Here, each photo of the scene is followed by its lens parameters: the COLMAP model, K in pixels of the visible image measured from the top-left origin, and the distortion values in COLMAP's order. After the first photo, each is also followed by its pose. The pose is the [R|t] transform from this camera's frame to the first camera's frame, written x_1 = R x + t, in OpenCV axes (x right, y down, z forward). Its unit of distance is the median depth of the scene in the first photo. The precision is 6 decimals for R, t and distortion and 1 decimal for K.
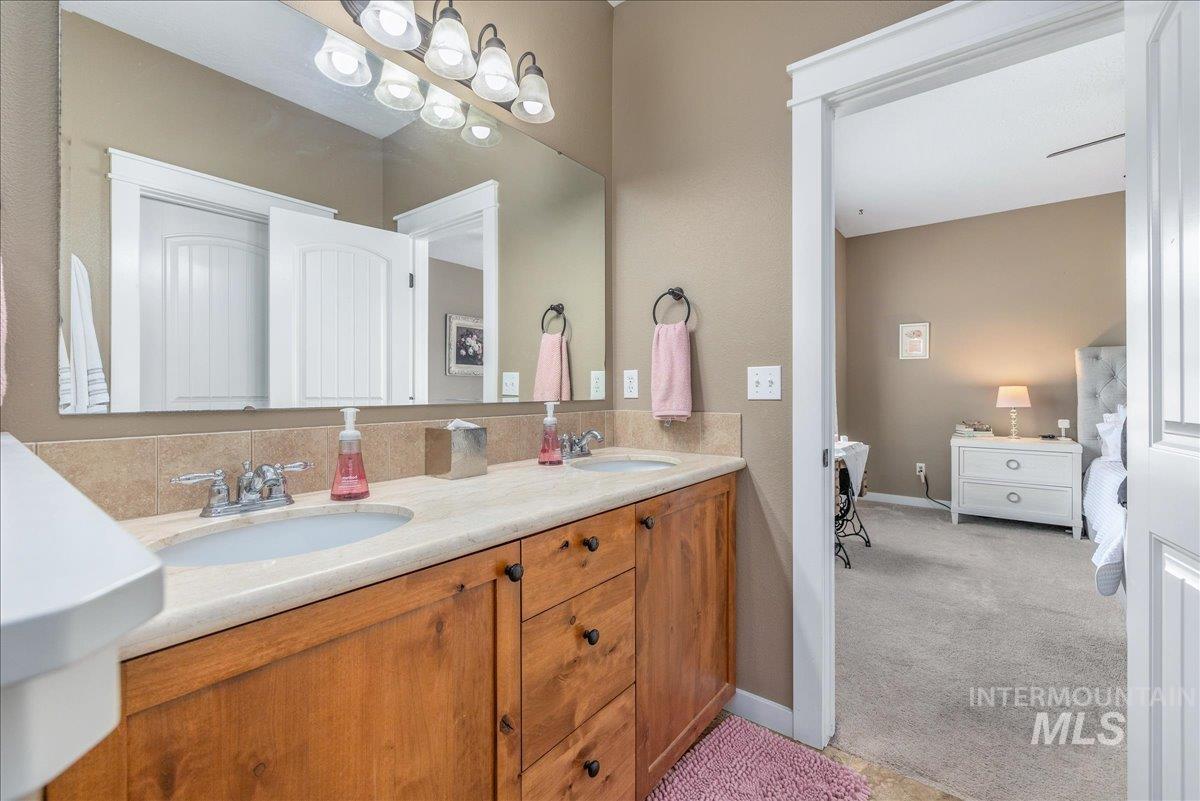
lens RADIAL K [[505.7, 0, 601.6], [0, 505.7, 393.1], [0, 0, 1]] dist [-0.000111, -0.000649]
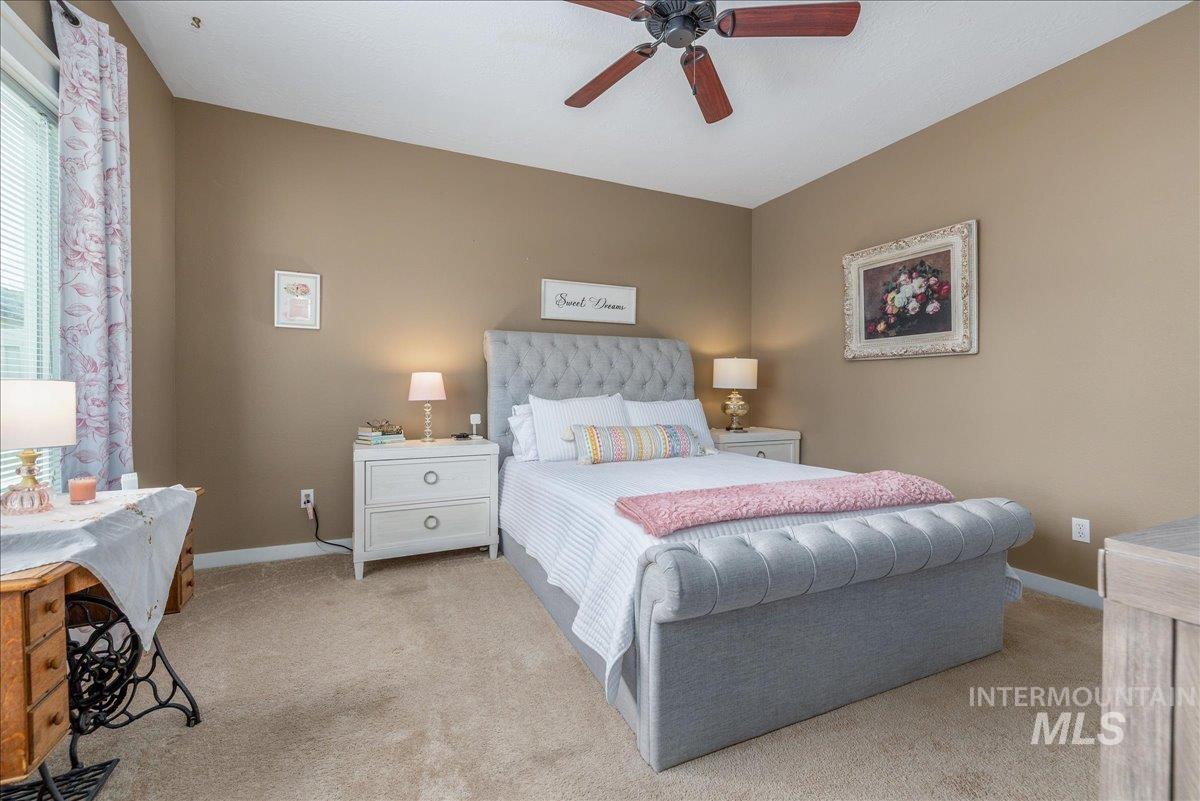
lens RADIAL K [[505.7, 0, 601.6], [0, 505.7, 393.1], [0, 0, 1]] dist [-0.000111, -0.000649]
pose [[0.455636, 0.000199, 0.890166, 0.258443], [-0.002021, 0.999998, 0.000810, 0.016131], [-0.890164, -0.002168, 0.455635, 0.422553]]
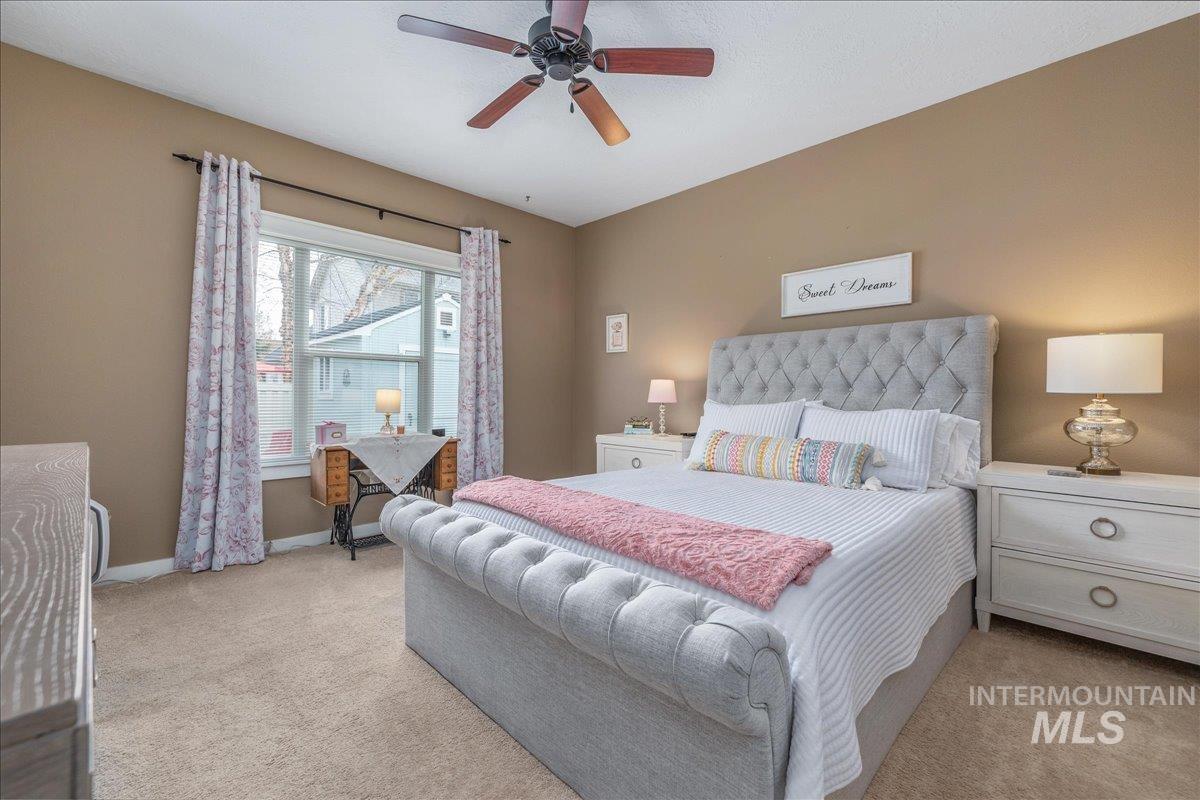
lens RADIAL K [[491.0, 0, 600.0], [0, 491.0, 400.0], [0, 0, 1]] dist [-0.000215, -0.000118]
pose [[0.993076, 0.012192, -0.116843, 0.807242], [-0.011014, 0.999882, 0.010726, 0.014926], [0.116960, -0.009365, 0.993093, 0.087739]]
